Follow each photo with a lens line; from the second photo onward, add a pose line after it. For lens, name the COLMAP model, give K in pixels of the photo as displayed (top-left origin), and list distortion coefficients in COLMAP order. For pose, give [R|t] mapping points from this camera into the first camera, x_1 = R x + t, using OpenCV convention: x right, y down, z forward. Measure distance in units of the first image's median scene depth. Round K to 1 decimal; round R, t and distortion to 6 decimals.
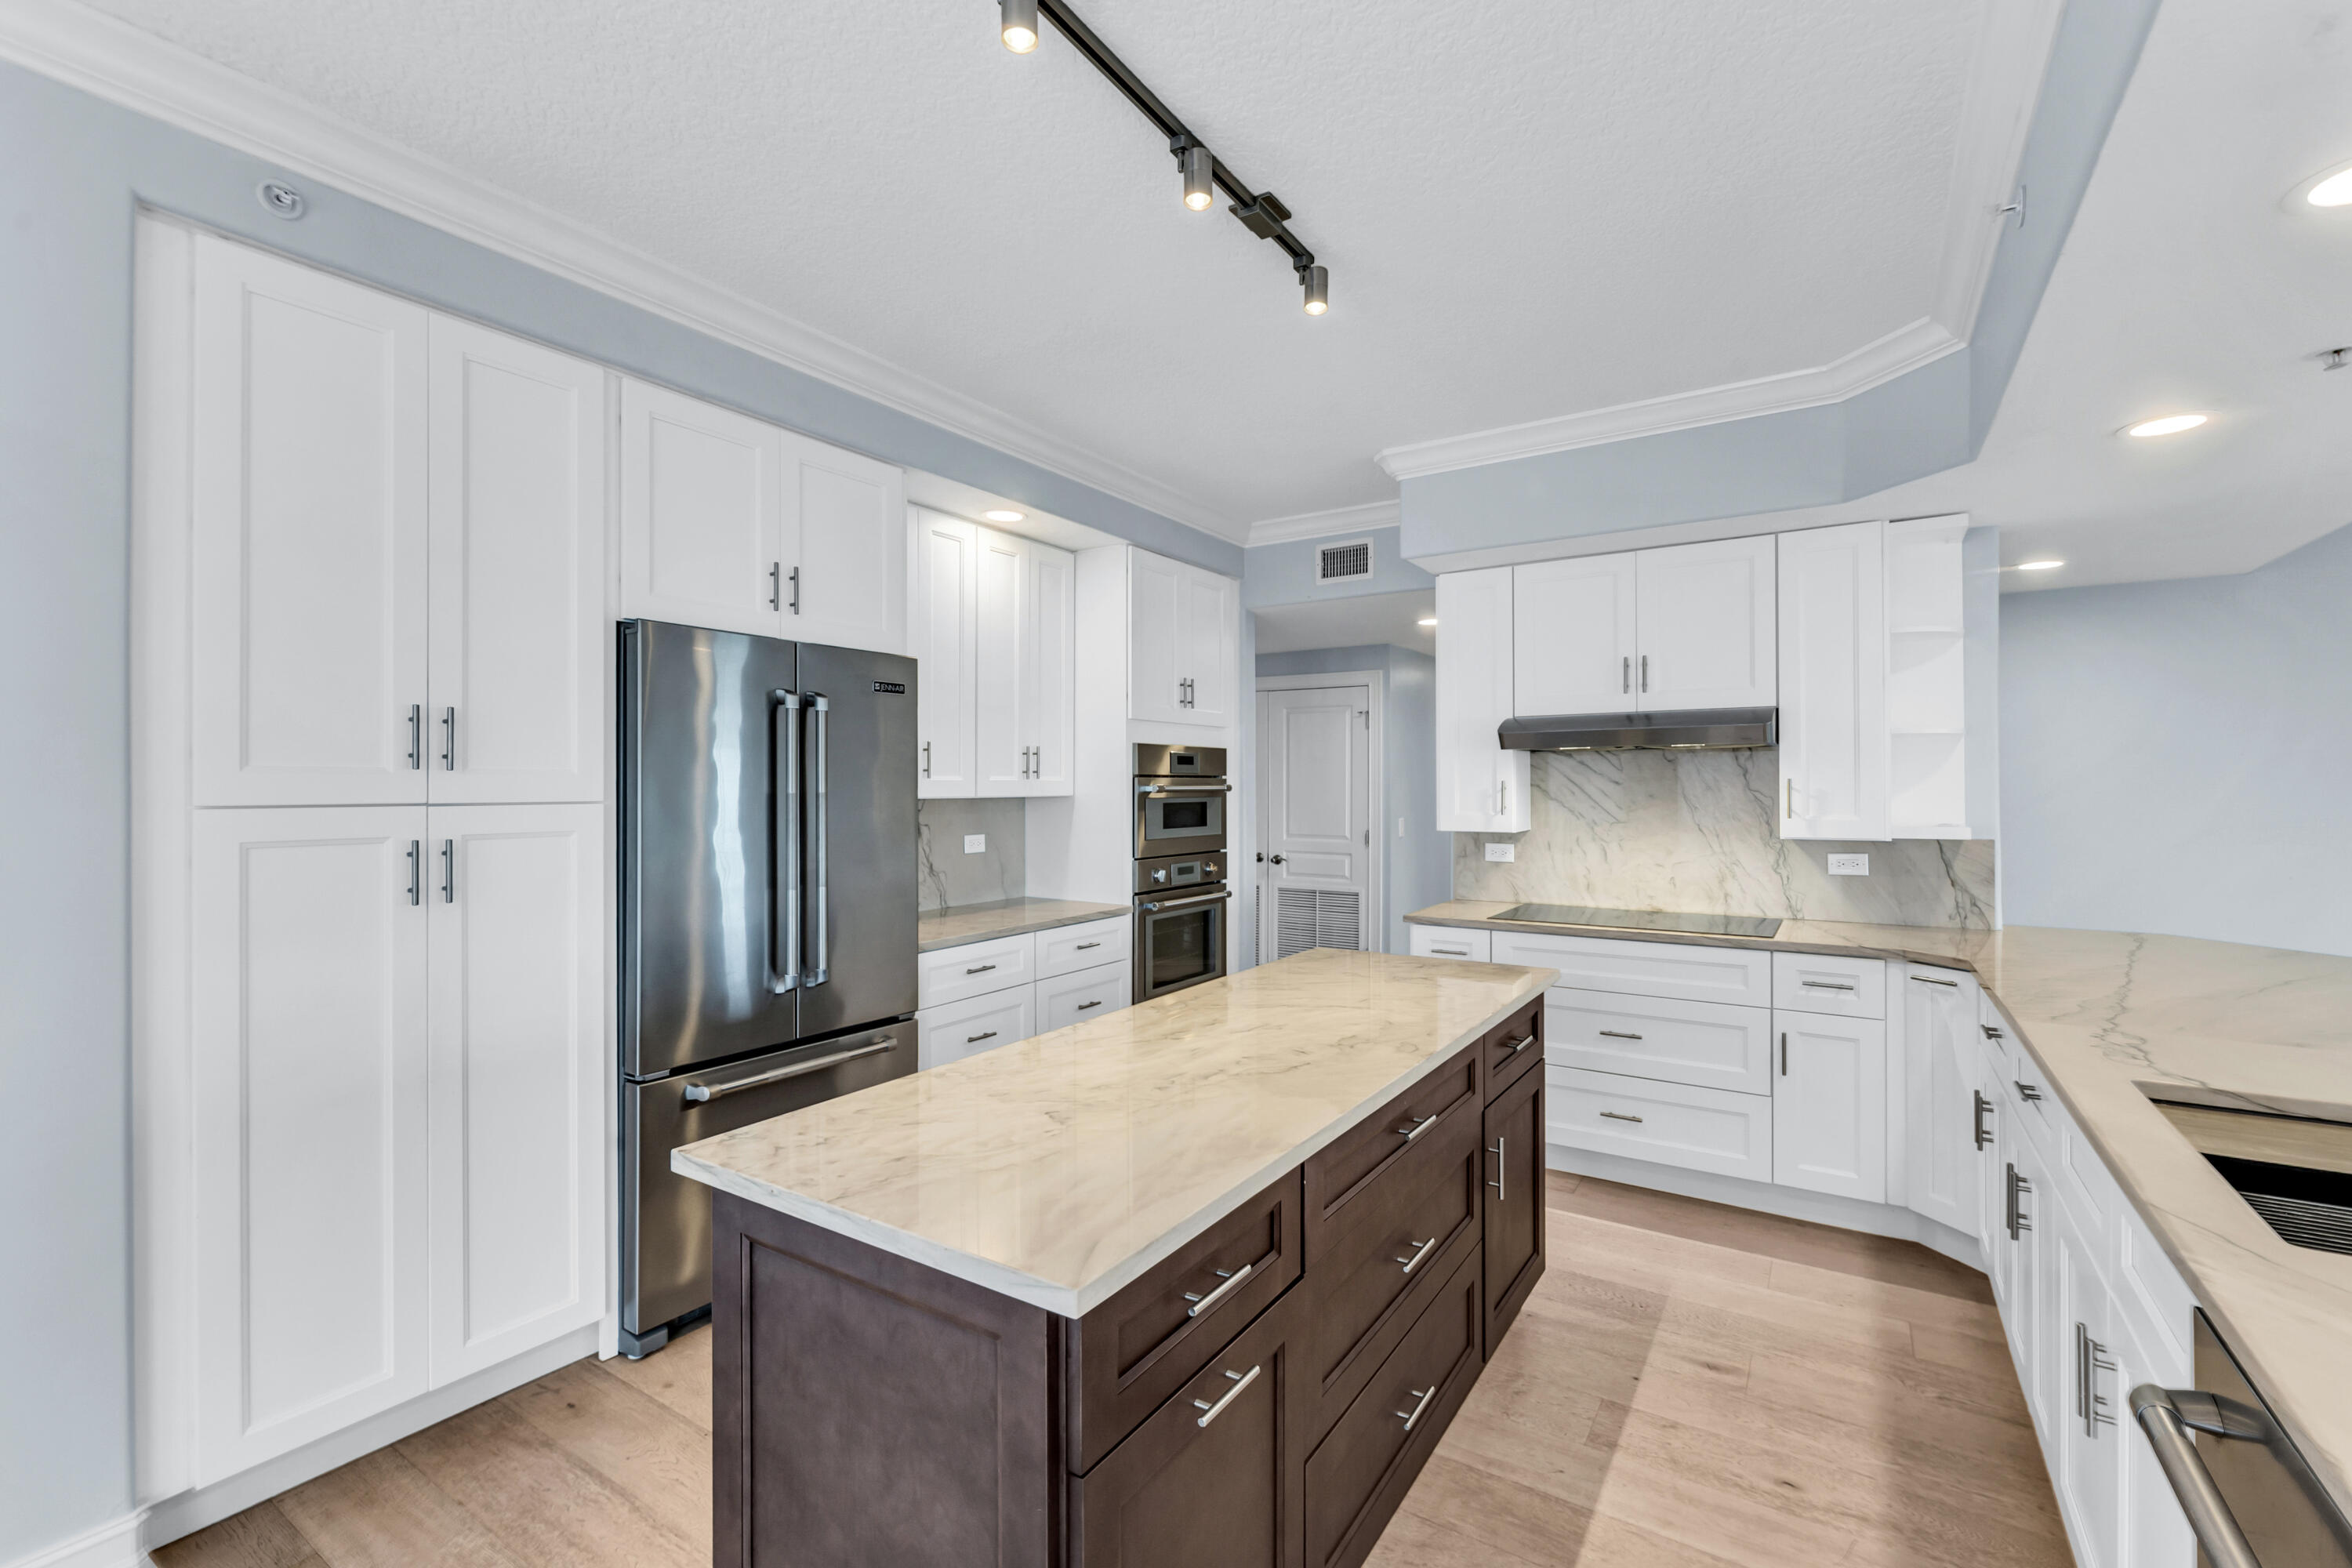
lens RADIAL K [[1038.3, 0, 1196.0], [0, 1038.3, 781.9], [0, 0, 1]] dist [-0.006114, 0.000336]
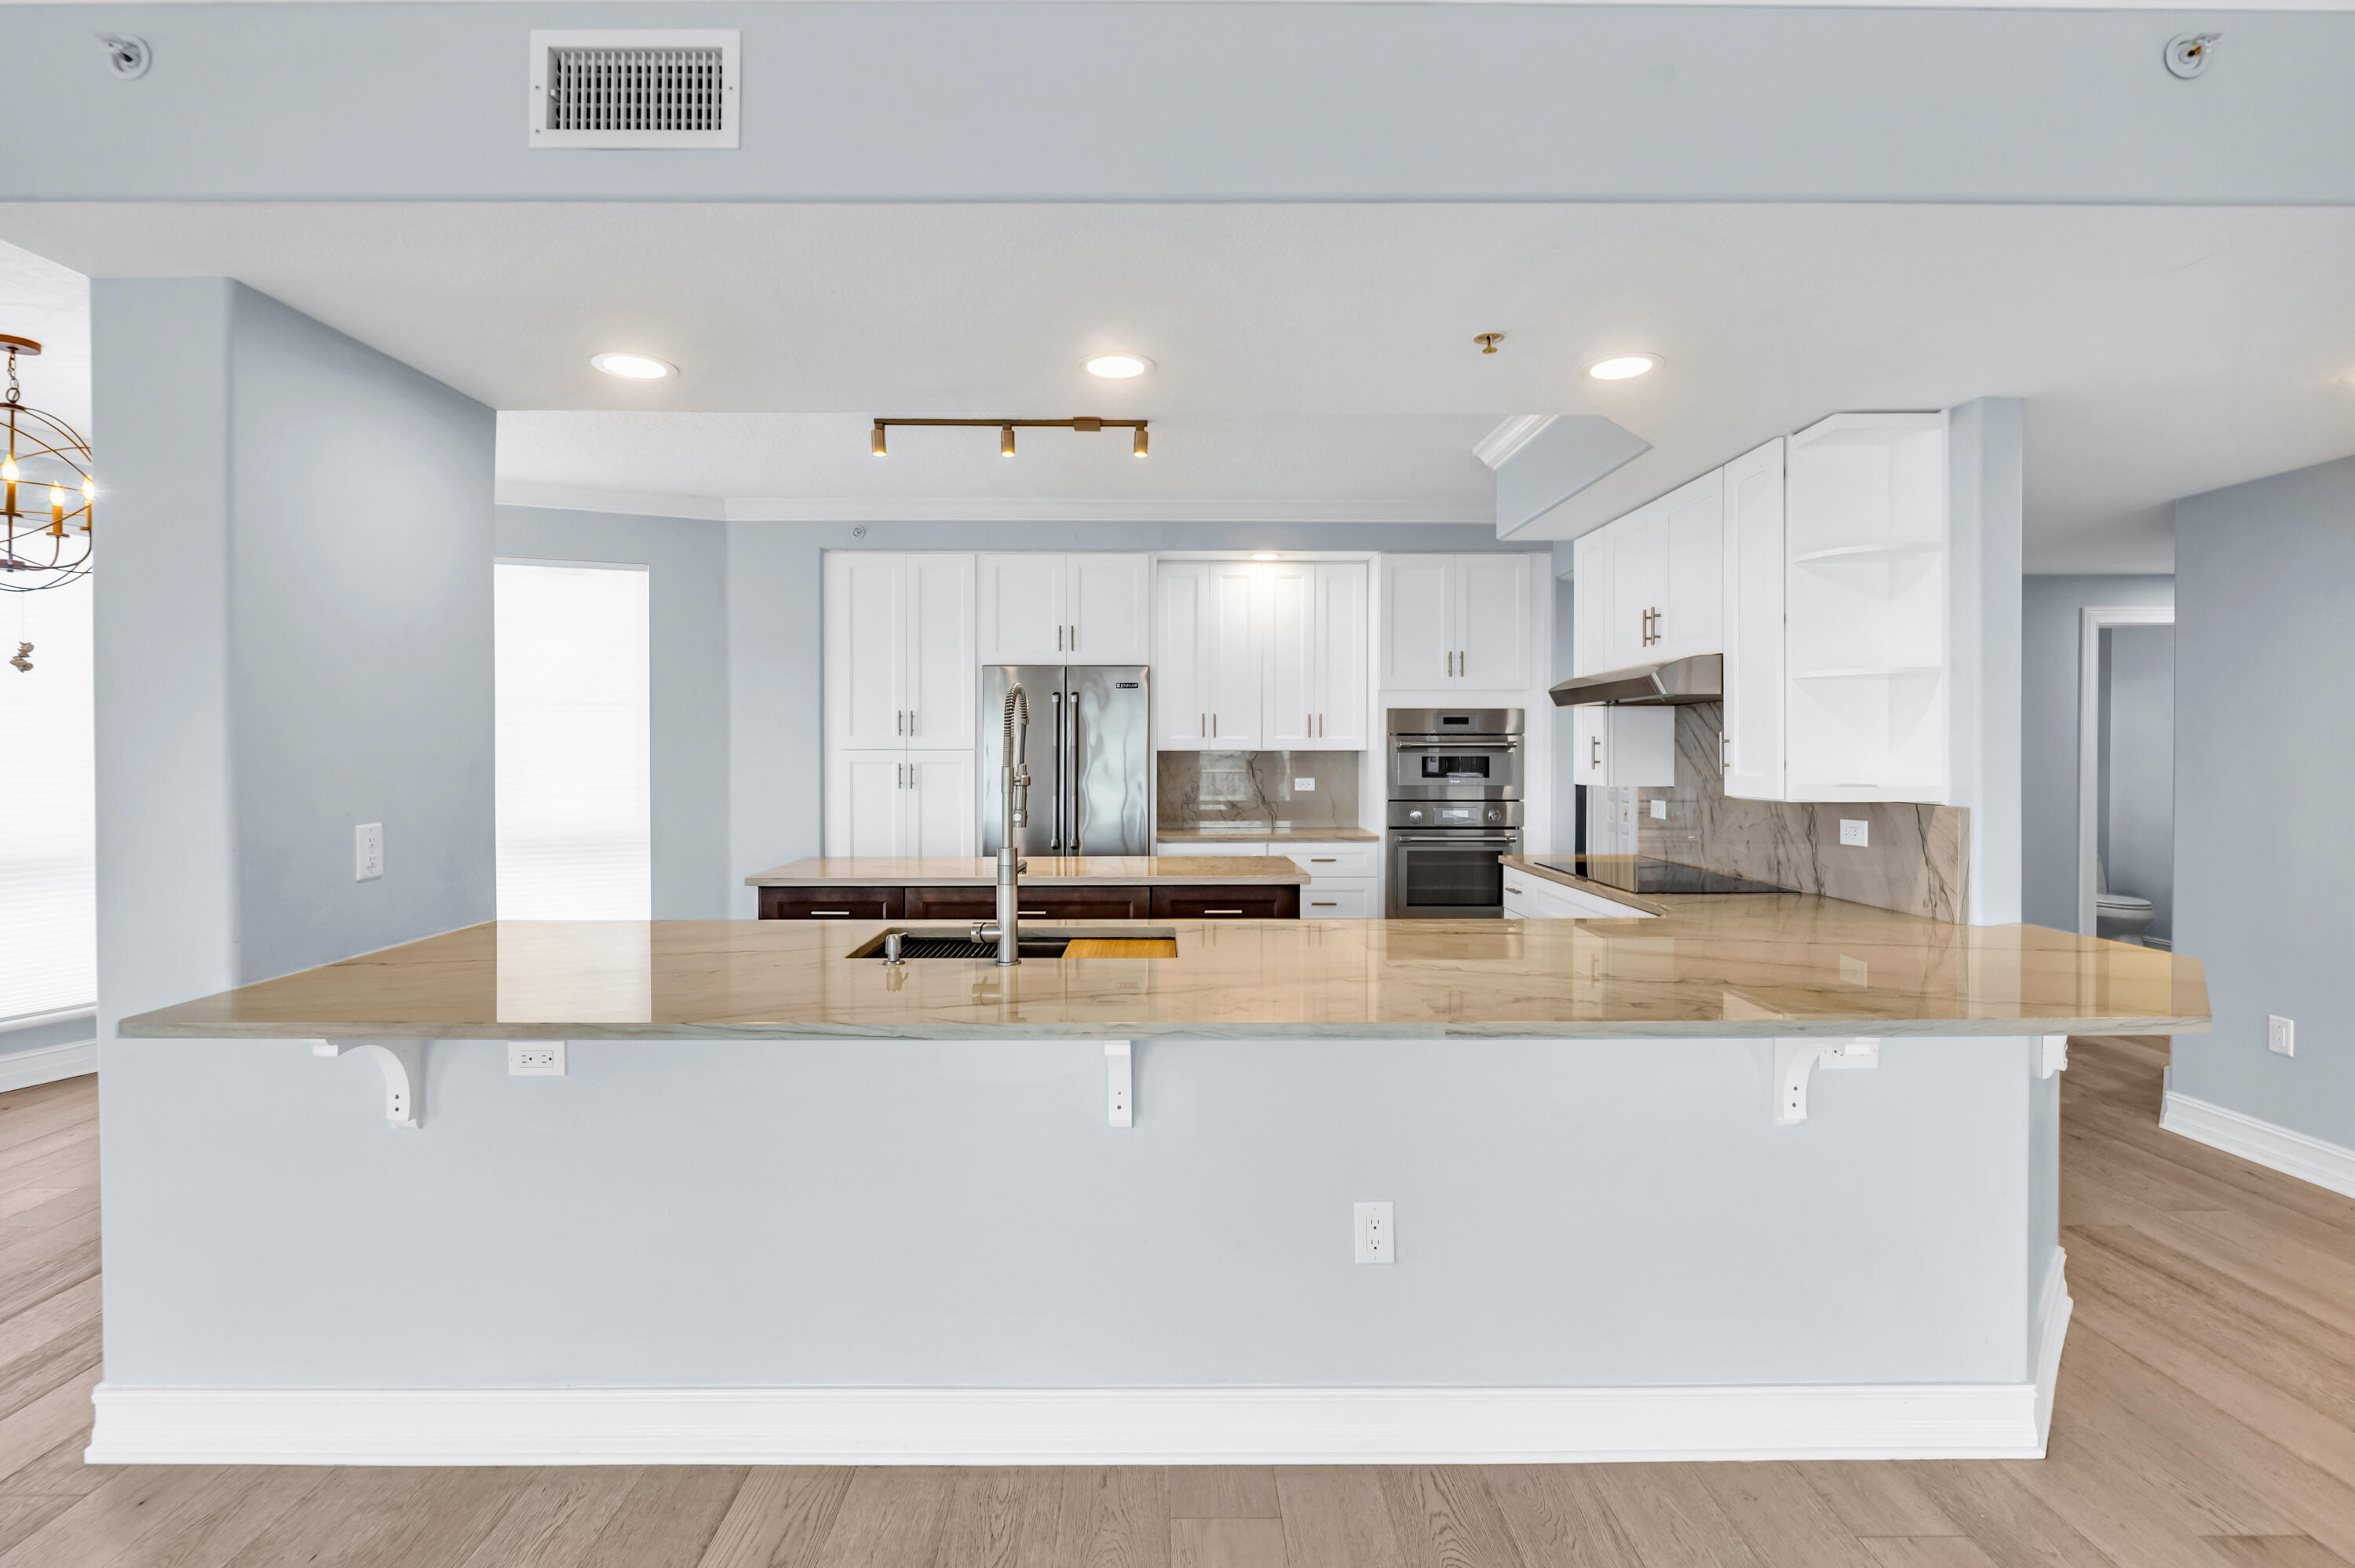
lens RADIAL K [[1039.5, 0, 1154.2], [0, 1039.5, 760.1], [0, 0, 1]] dist [-0.006114, 0.000336]
pose [[0.545626, 0.010174, -0.837967, 1.296139], [0.003273, 0.999893, 0.014271, 0.009782], [0.838022, -0.010529, 0.545534, 0.091868]]
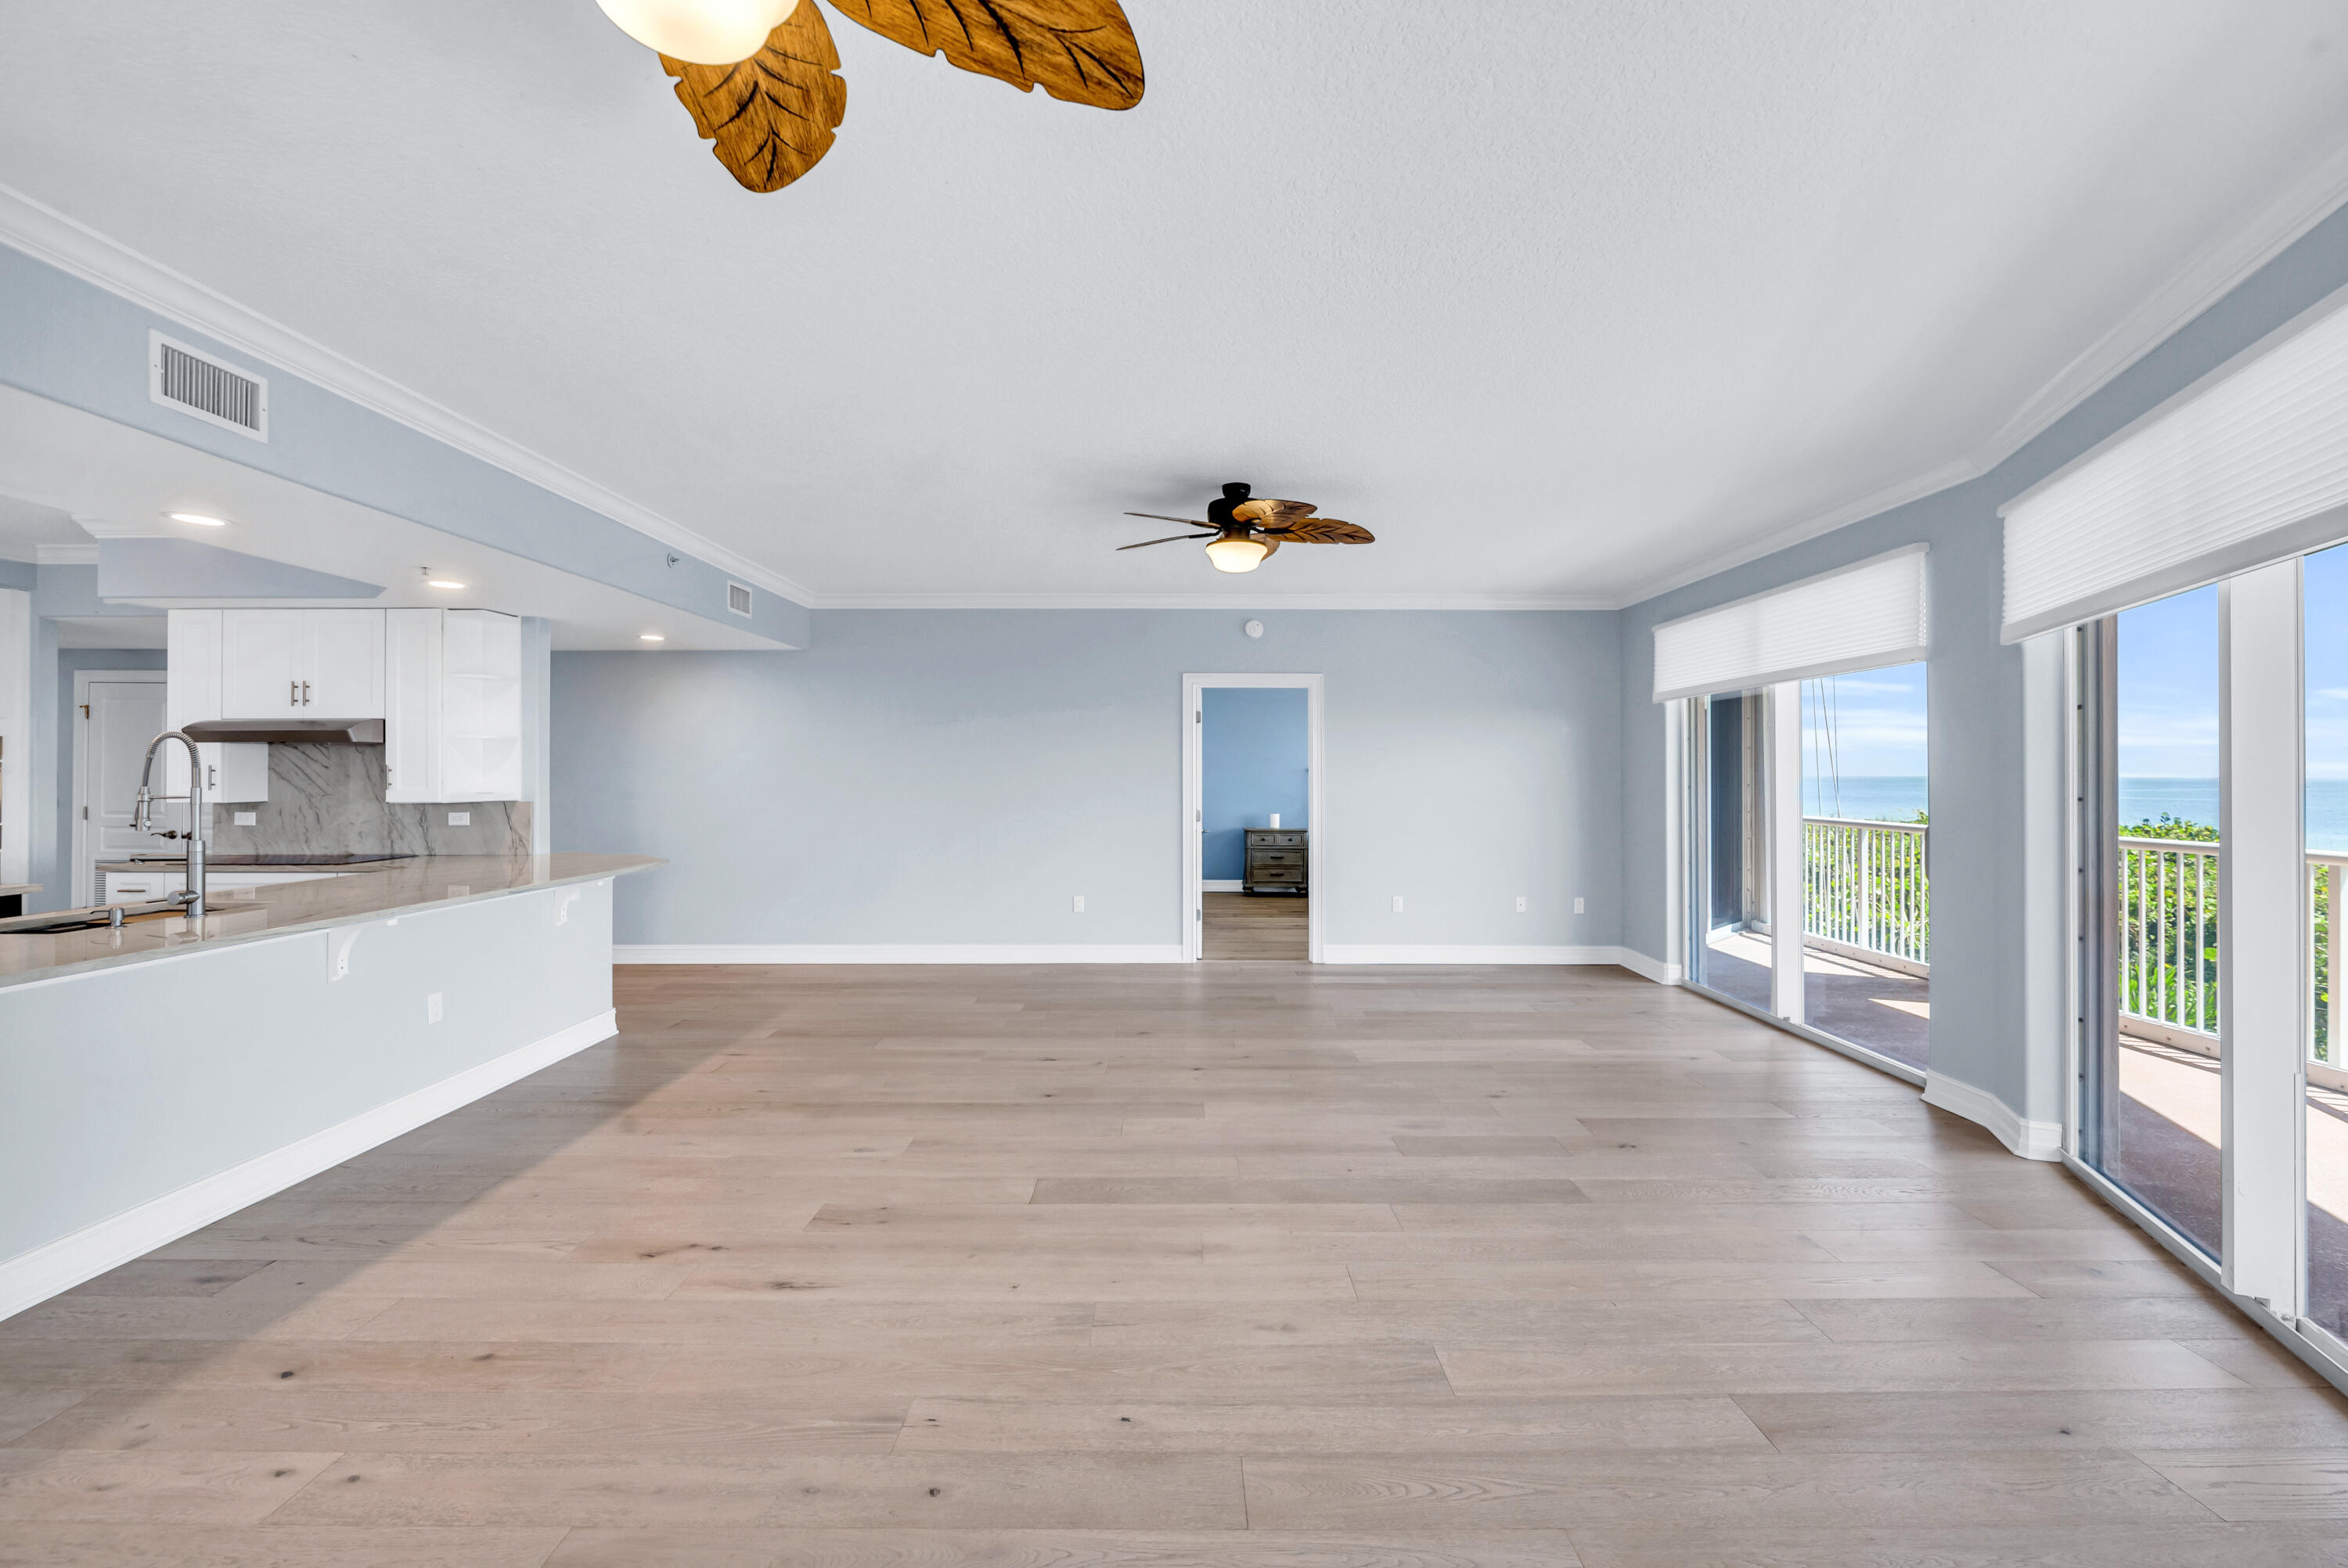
lens RADIAL K [[1036.4, 0, 1171.5], [0, 1036.4, 764.8], [0, 0, 1]] dist [-0.006114, 0.000336]
pose [[0.842511, 0.007180, 0.538631, 0.883464], [-0.005753, 0.999974, -0.004330, -0.002822], [-0.538648, 0.000550, 0.842531, -1.175732]]
